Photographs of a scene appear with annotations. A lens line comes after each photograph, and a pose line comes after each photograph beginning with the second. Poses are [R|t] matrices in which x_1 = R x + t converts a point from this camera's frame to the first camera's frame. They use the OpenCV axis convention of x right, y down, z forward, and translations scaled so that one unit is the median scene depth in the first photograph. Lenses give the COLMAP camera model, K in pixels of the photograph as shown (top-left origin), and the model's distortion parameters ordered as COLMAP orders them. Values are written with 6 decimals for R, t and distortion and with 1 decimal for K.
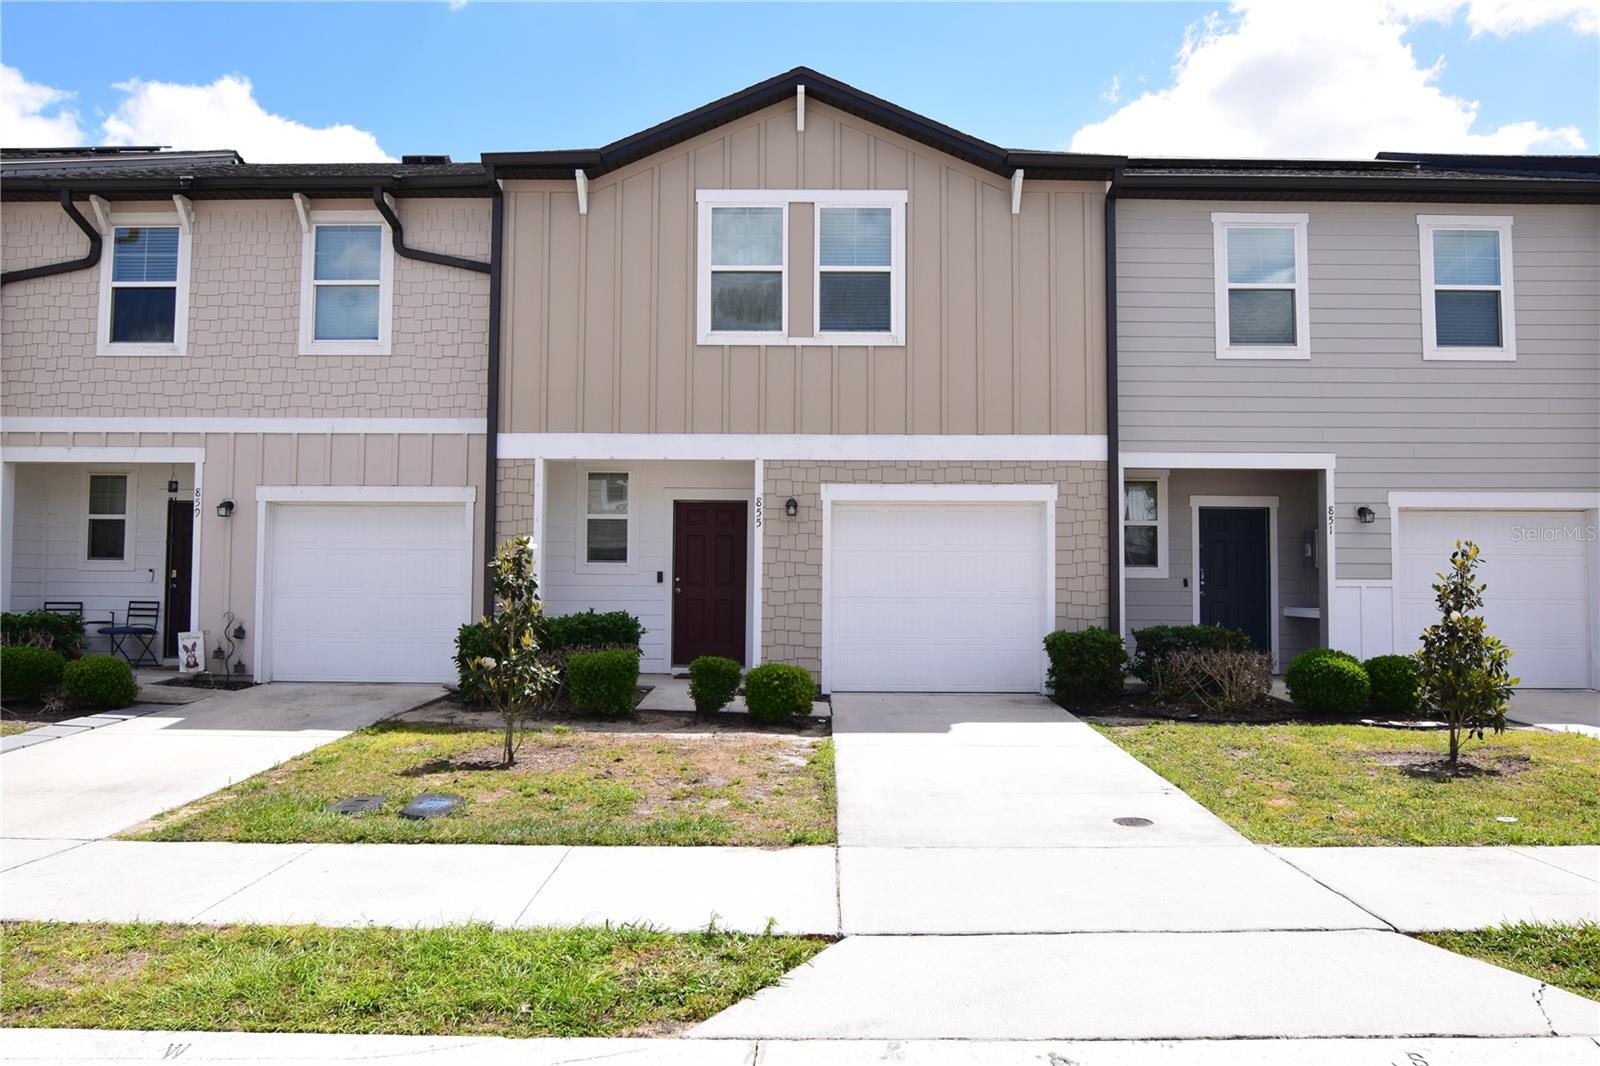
lens RADIAL K [[1092.8, 0, 800.0], [0, 1092.8, 533.0], [0, 0, 1]] dist [-0.001632, -0.000084]
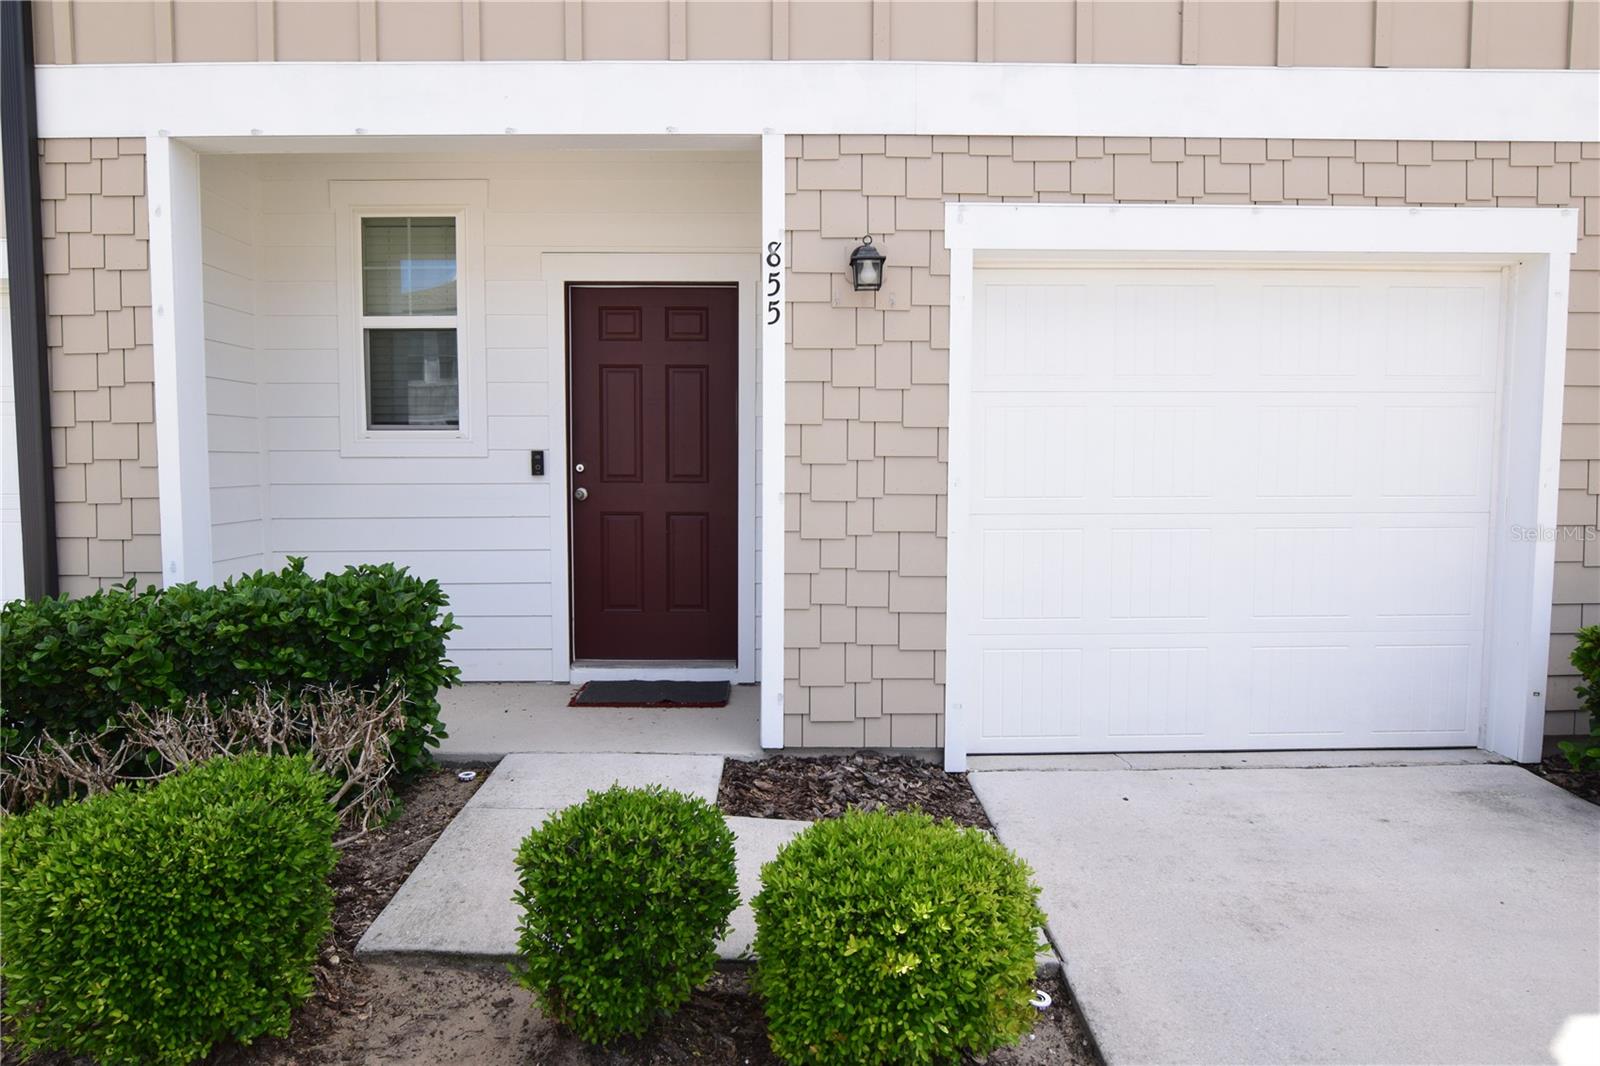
lens RADIAL K [[984.2, 0, 800.0], [0, 984.2, 533.0], [0, 0, 1]] dist [-0.020701, -0.000014]
pose [[0.999646, -0.009496, 0.024864, -0.037802], [0.006461, 0.992825, 0.119401, 0.024124], [-0.025820, -0.119198, 0.992535, 0.666712]]
